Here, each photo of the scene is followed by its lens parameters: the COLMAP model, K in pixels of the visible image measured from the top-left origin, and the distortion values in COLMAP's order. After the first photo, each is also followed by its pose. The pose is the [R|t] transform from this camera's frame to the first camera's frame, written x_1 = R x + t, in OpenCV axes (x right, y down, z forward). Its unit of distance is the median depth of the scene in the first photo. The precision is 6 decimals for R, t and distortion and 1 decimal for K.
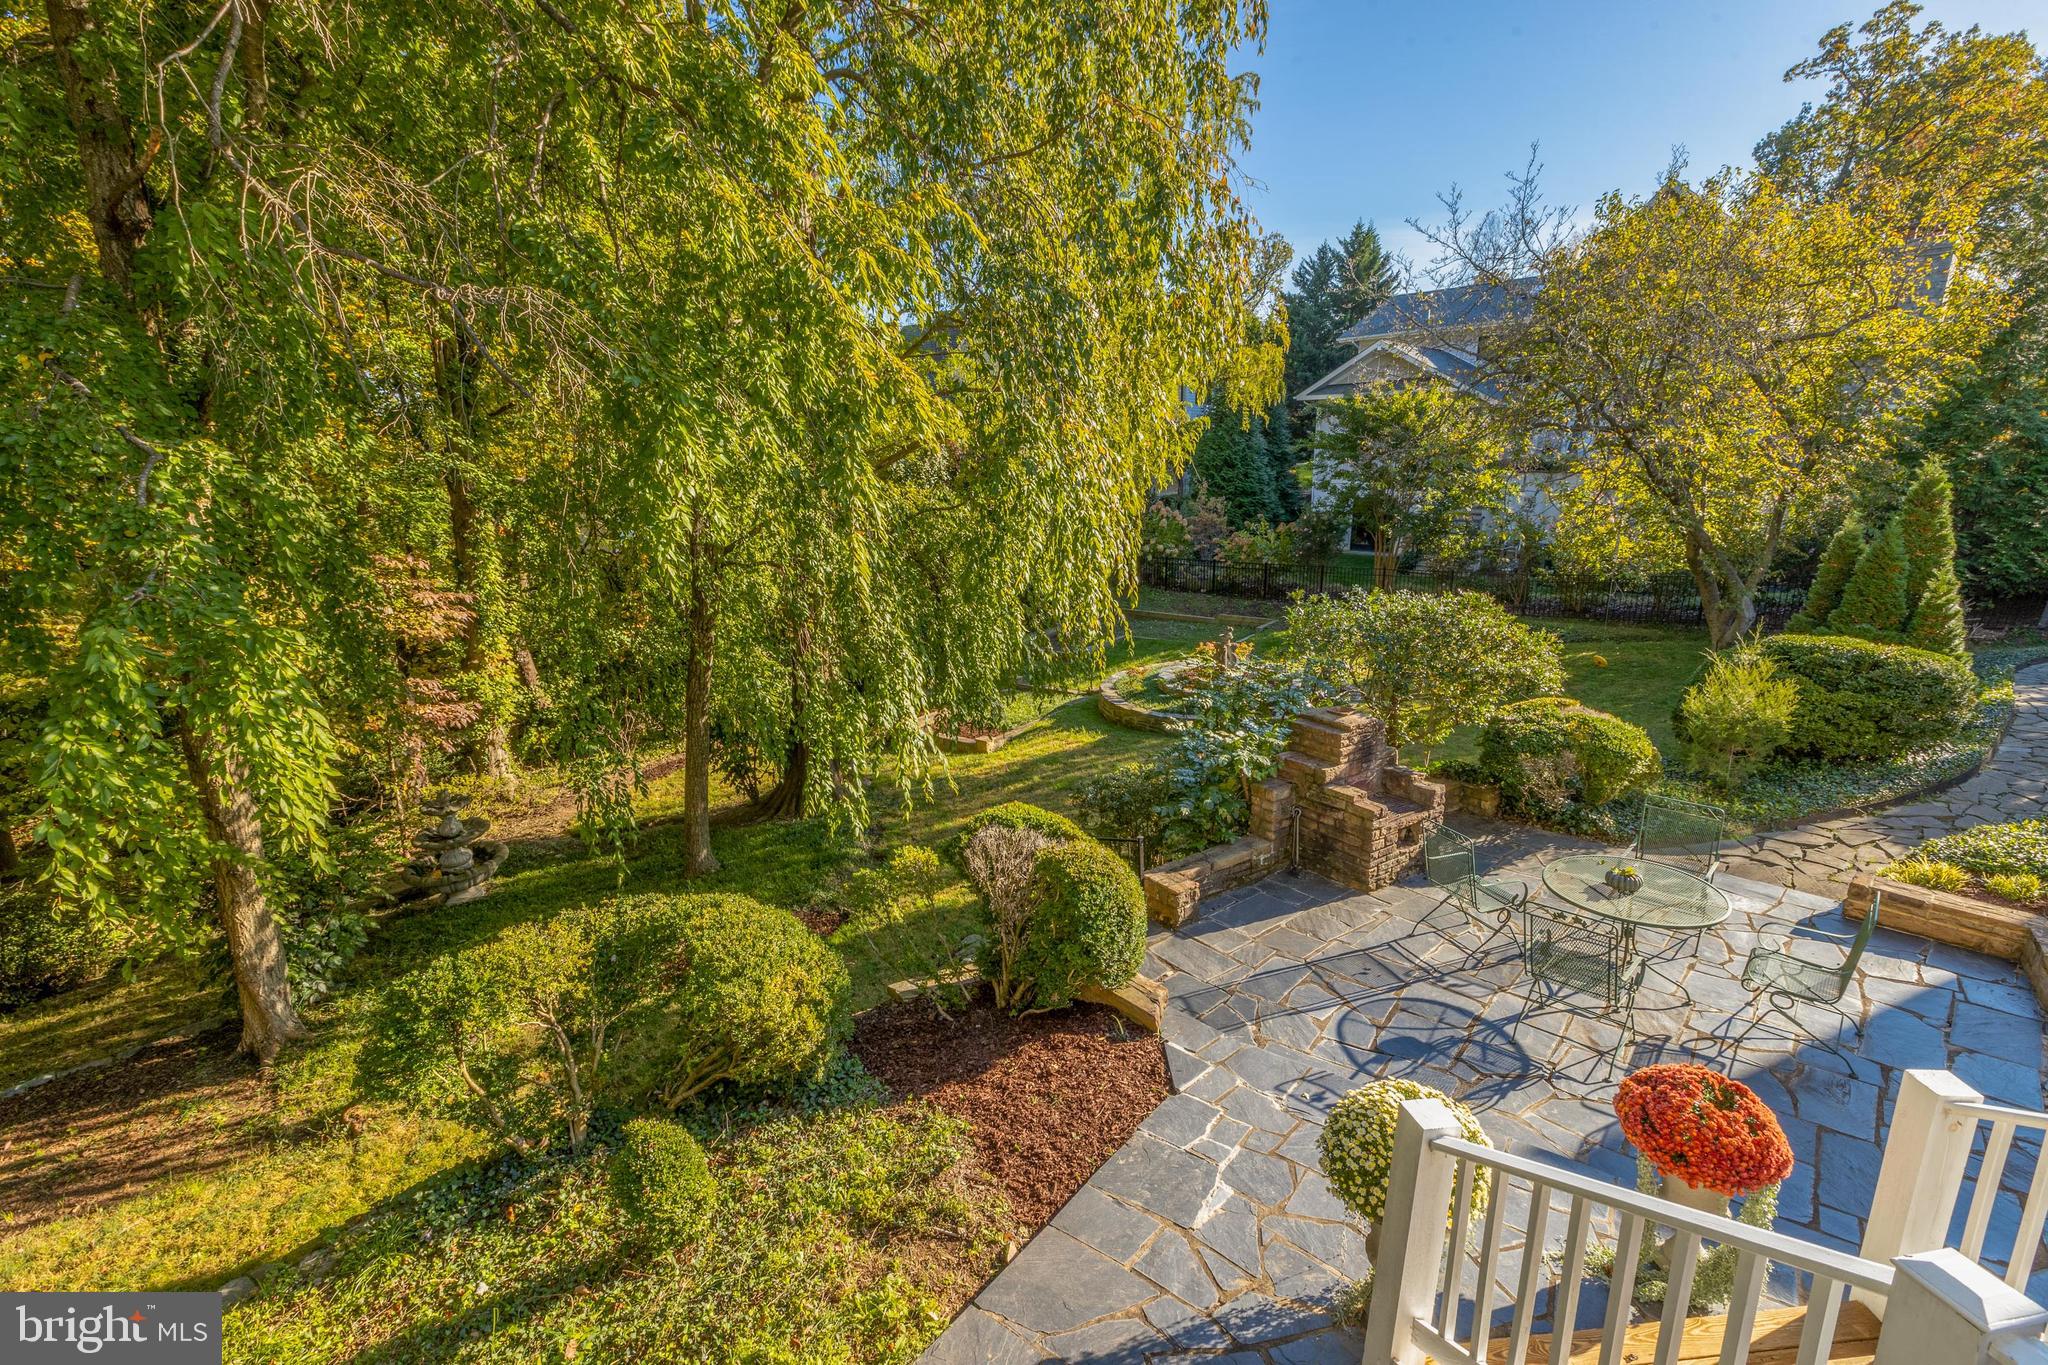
lens RADIAL K [[904.9, 0, 1024.0], [0, 904.9, 682.5], [0, 0, 1]] dist [0.001995, -0.000209]
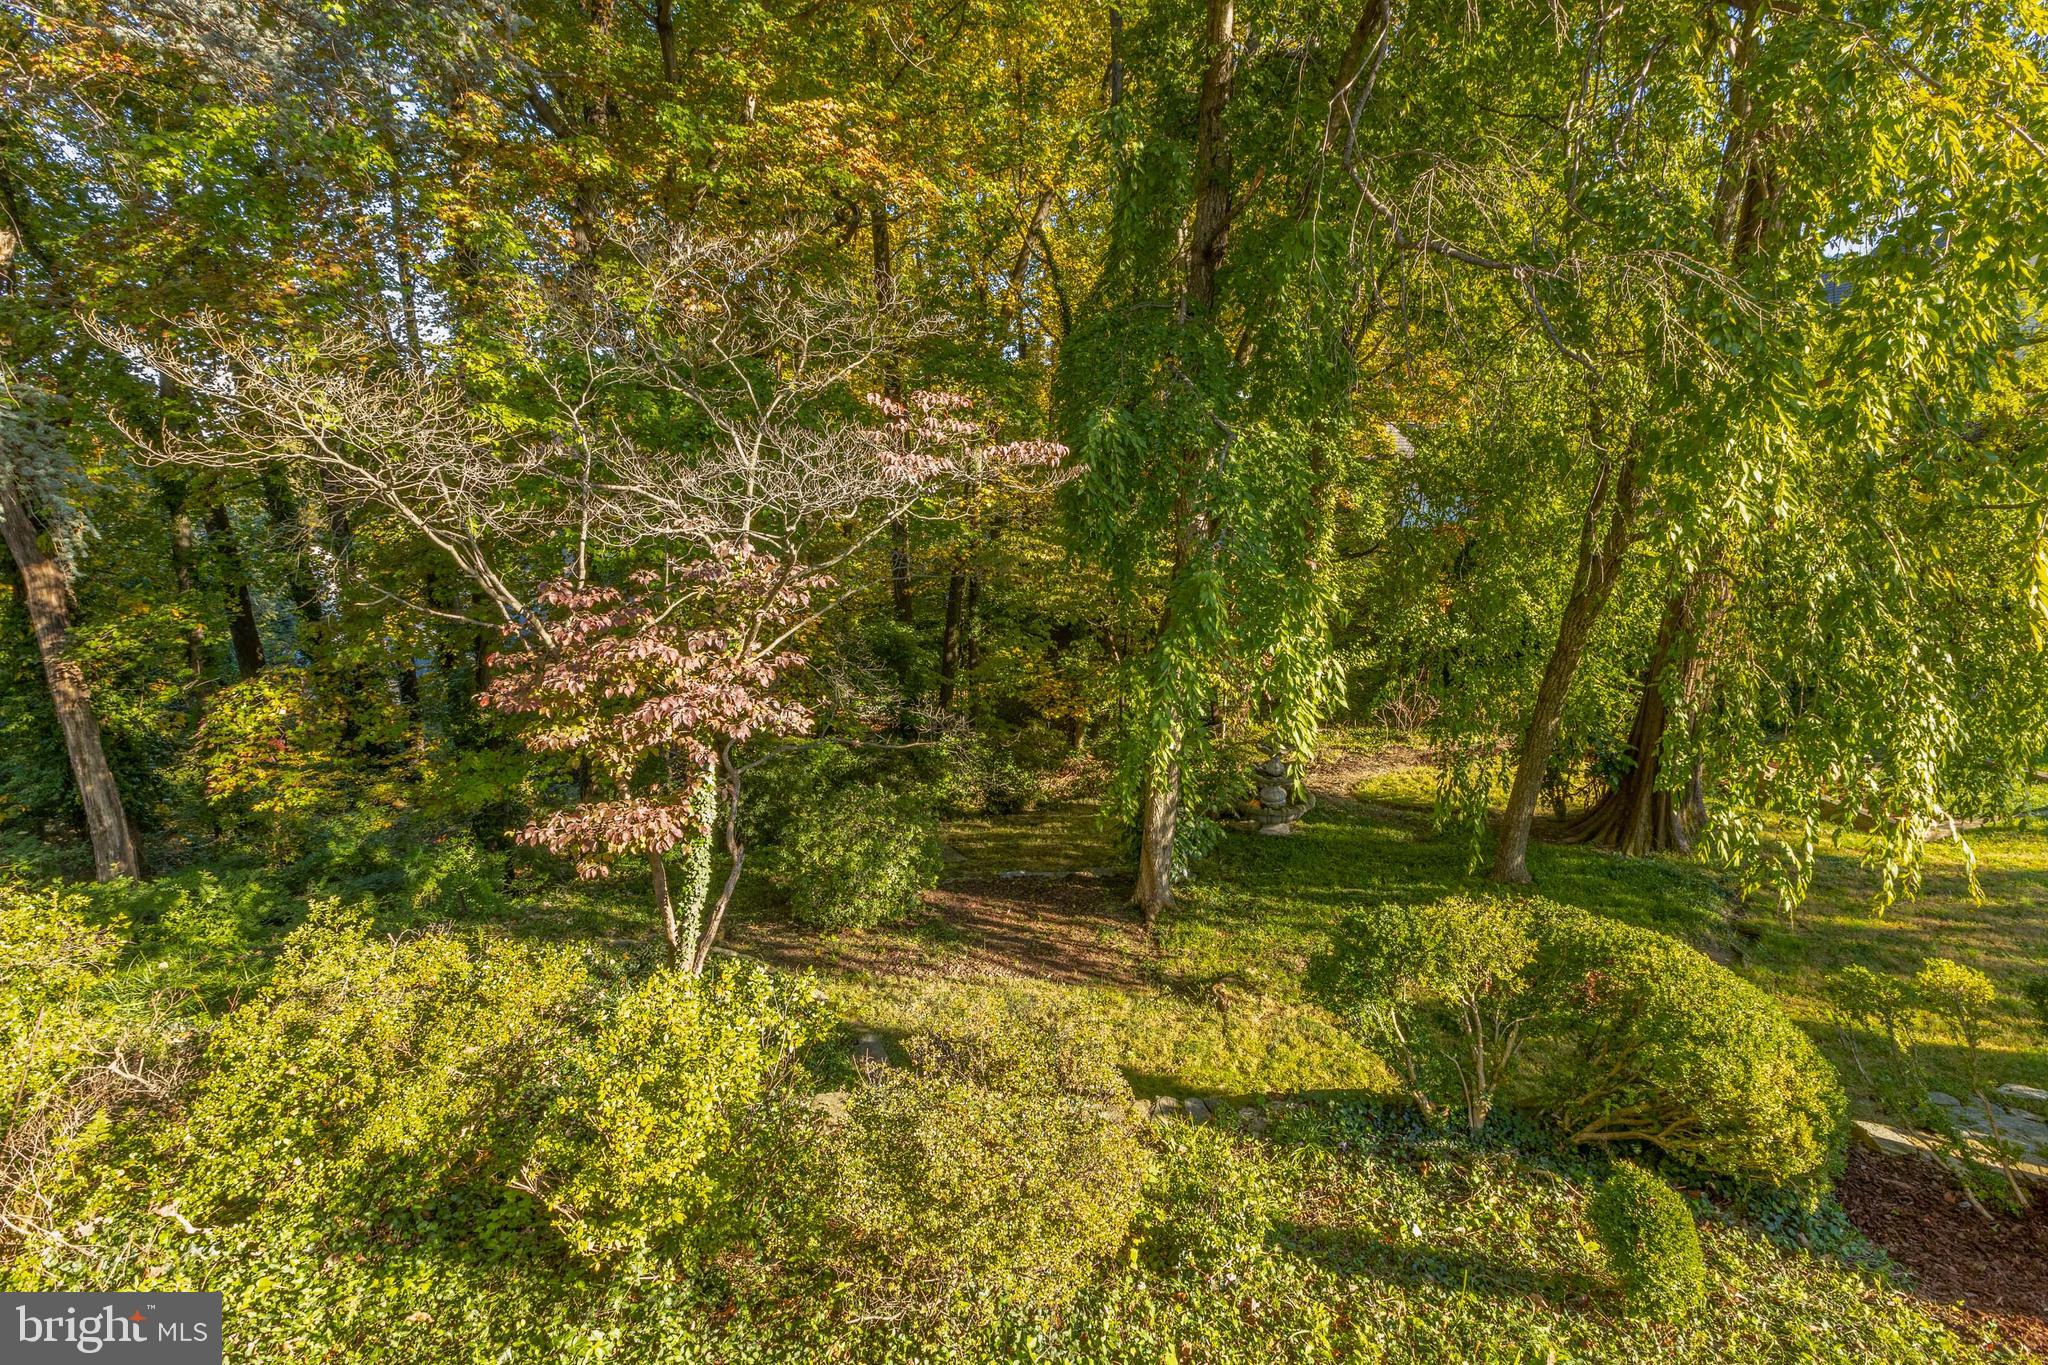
lens RADIAL K [[904.9, 0, 1024.0], [0, 904.9, 682.5], [0, 0, 1]] dist [0.001995, -0.000209]
pose [[0.712641, 0.182937, -0.677257, -0.249416], [-0.166763, 0.981904, 0.089751, 0.019347], [0.681419, 0.048981, 0.730252, -0.085335]]
